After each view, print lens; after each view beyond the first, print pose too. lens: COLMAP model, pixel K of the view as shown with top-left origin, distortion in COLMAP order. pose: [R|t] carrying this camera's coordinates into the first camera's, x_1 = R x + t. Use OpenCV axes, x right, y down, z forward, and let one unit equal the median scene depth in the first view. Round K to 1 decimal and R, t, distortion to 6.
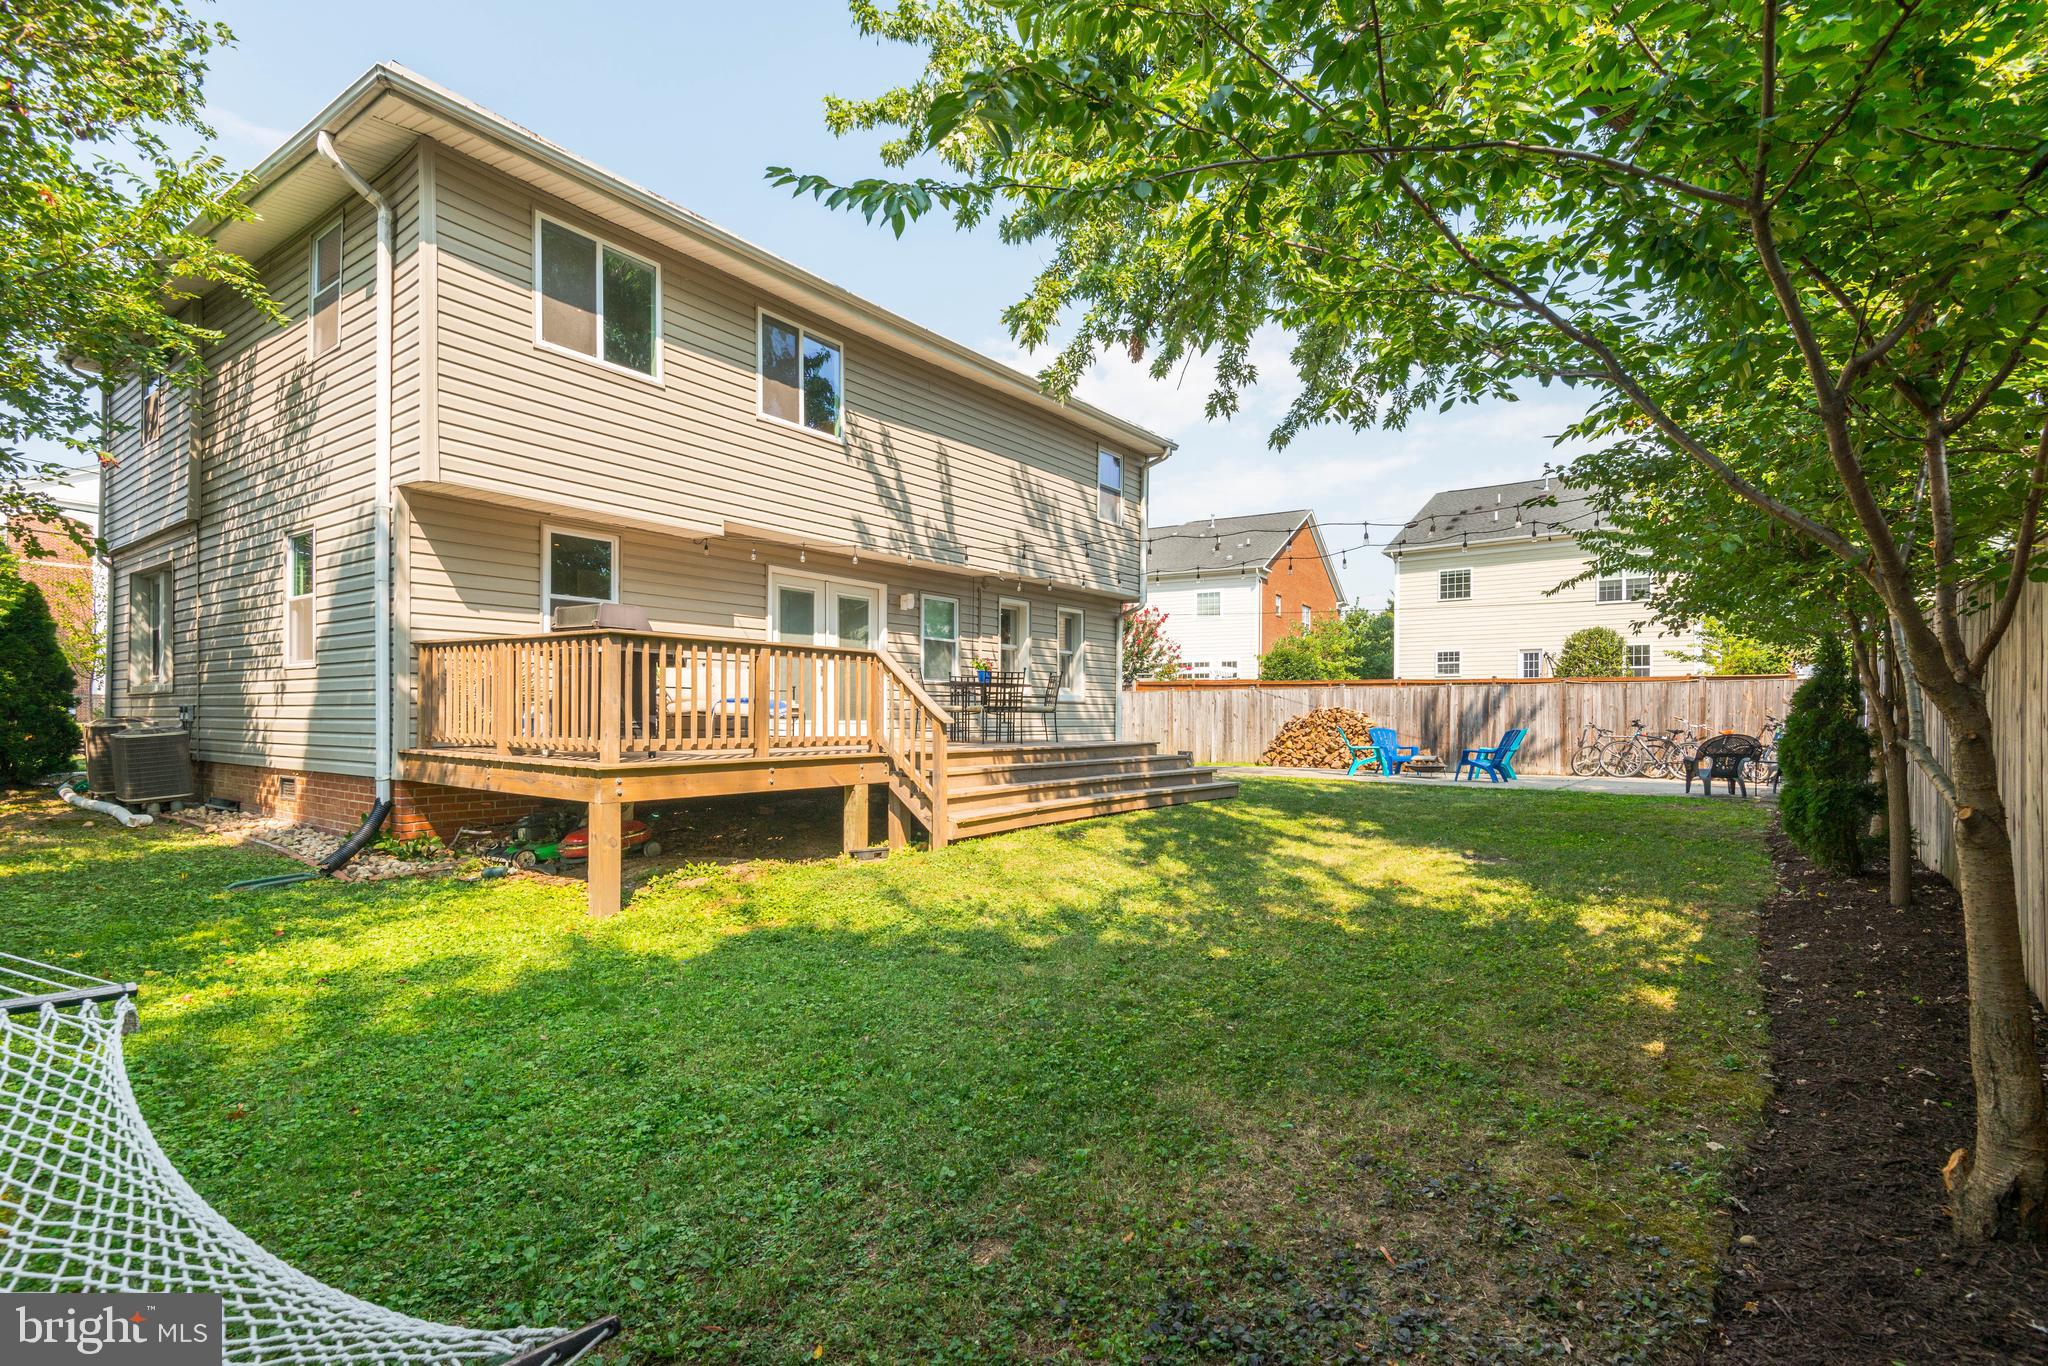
lens RADIAL K [[953.9, 0, 1018.9], [0, 953.9, 685.8], [0, 0, 1]] dist [0.036744, -0.053423]
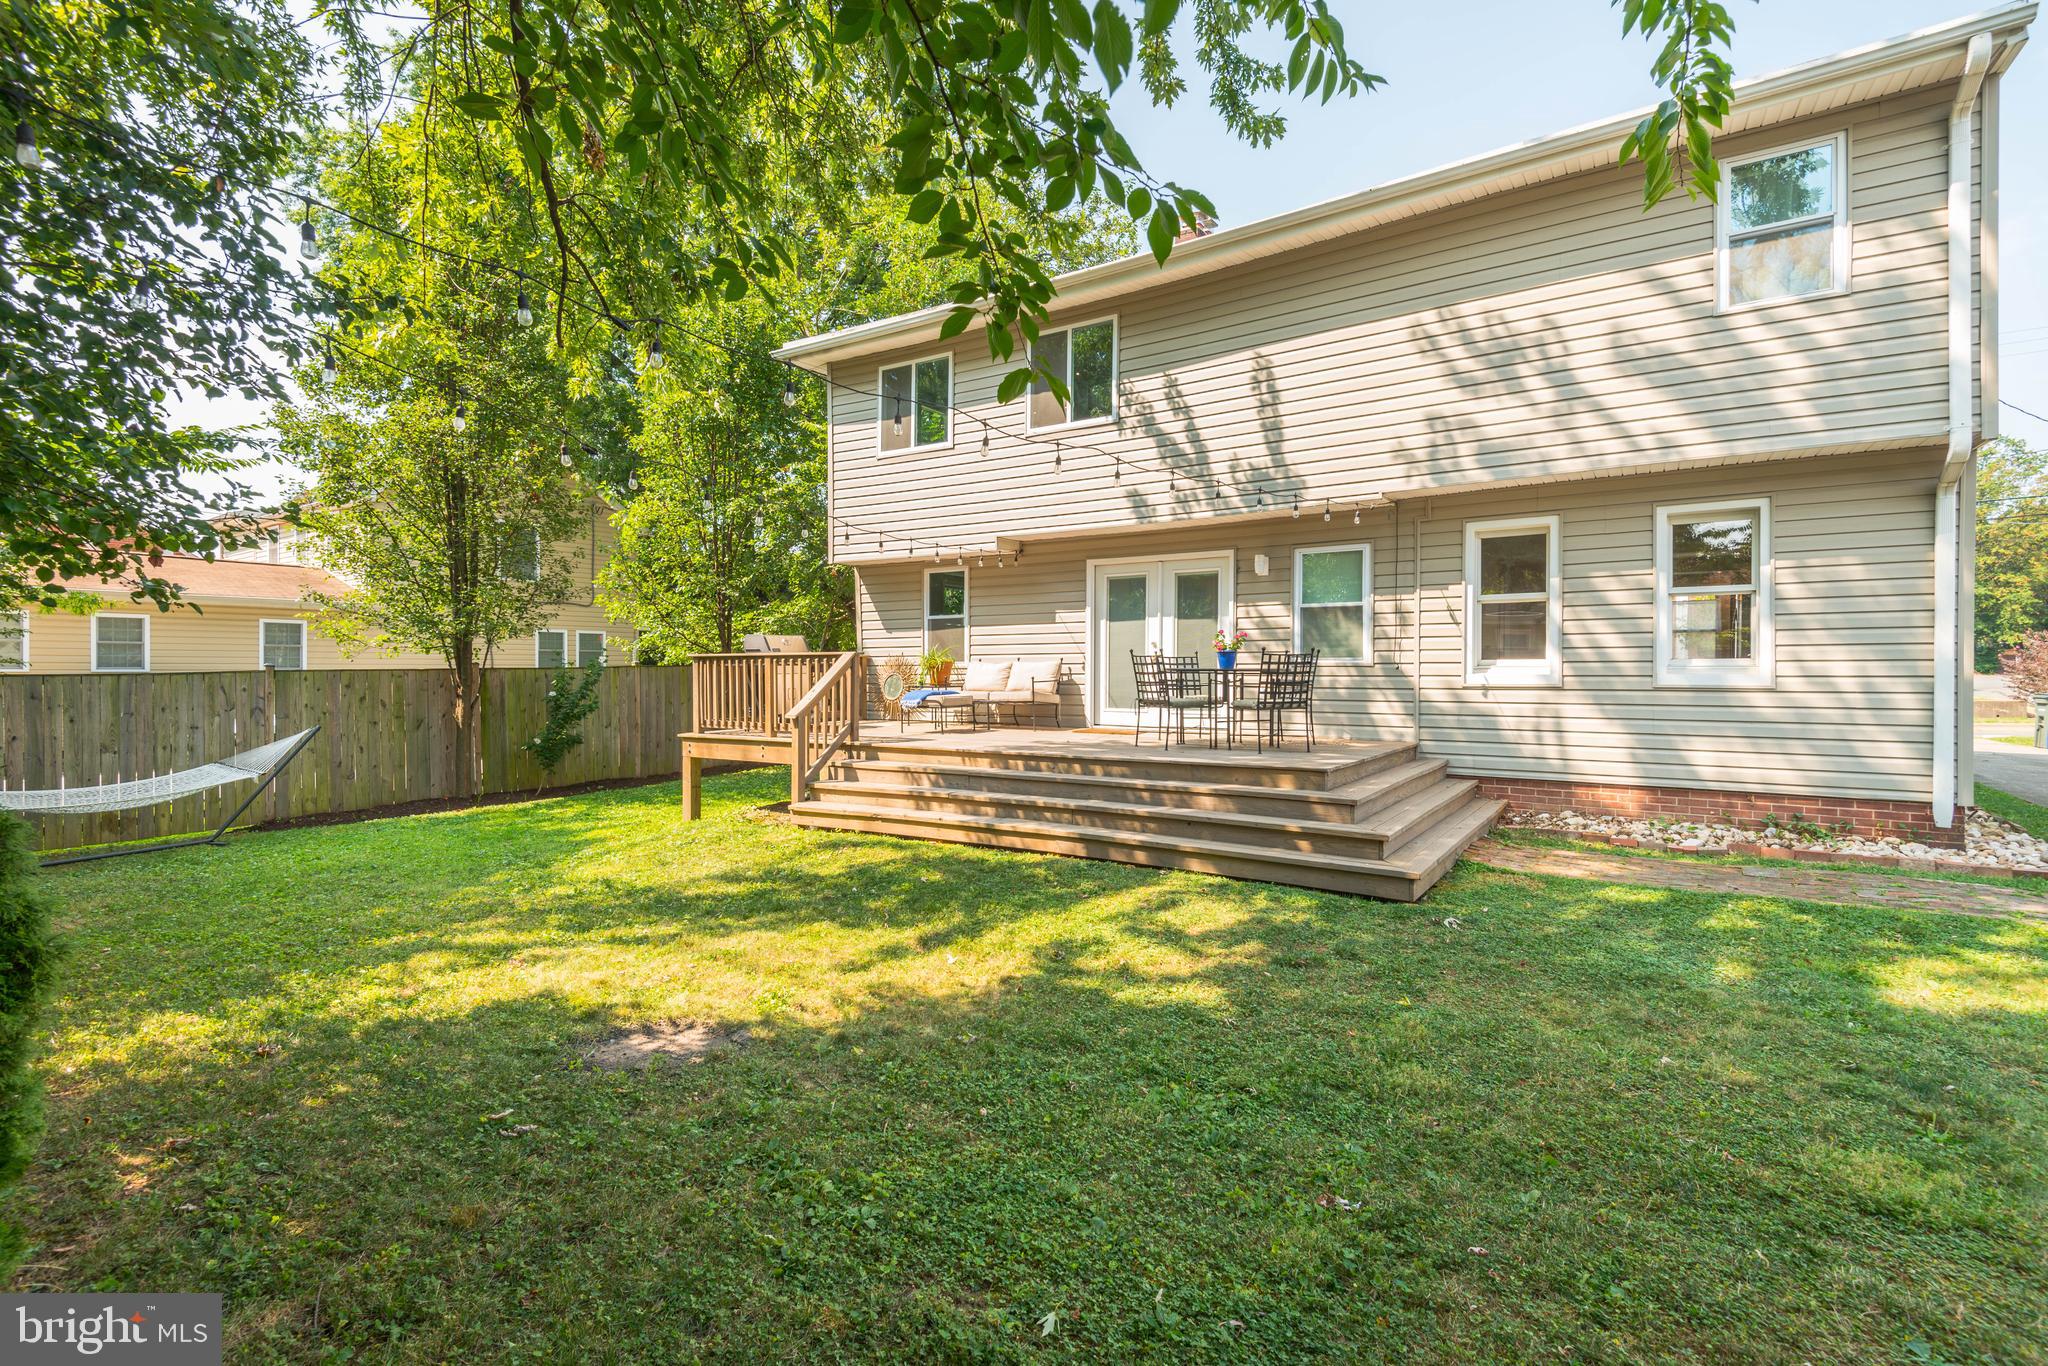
lens RADIAL K [[971.6, 0, 1053.8], [0, 971.6, 656.7], [0, 0, 1]] dist [-0.000782, -0.015810]
pose [[0.040584, -0.014163, -0.999076, 0.736343], [0.035392, 0.999292, -0.012728, -0.006590], [0.998549, -0.034842, 0.041056, 0.842802]]
